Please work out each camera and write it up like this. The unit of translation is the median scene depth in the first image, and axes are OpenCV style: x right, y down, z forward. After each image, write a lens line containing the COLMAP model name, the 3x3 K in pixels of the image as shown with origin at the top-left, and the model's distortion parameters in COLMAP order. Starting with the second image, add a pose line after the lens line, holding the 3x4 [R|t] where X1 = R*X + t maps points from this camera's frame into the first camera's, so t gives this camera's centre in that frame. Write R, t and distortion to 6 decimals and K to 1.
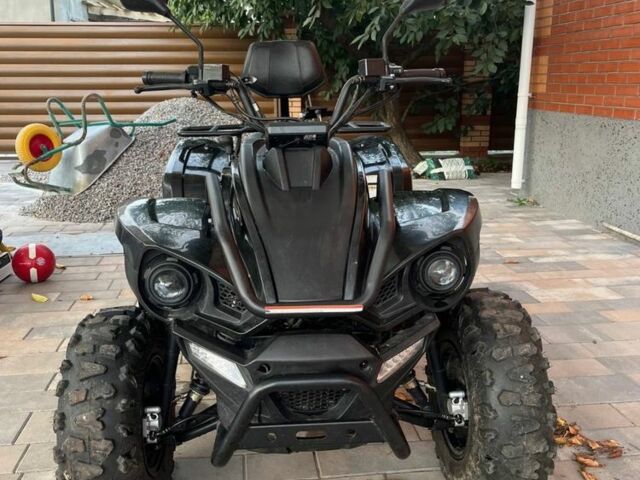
lens RADIAL K [[669.3, 0, 315.7], [0, 669.3, 239.0], [0, 0, 1]] dist [0.006368, -0.011814]
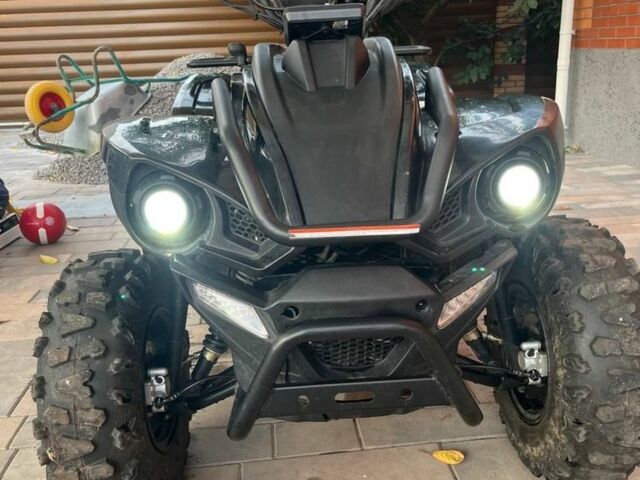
lens RADIAL K [[688.5, 0, 320.0], [0, 688.5, 240.0], [0, 0, 1]] dist [0.004897, 0.007205]
pose [[0.998932, -0.028276, -0.036540, -0.010143], [0.030244, 0.998058, 0.054460, 0.055959], [0.034929, -0.055507, 0.997847, 0.181175]]
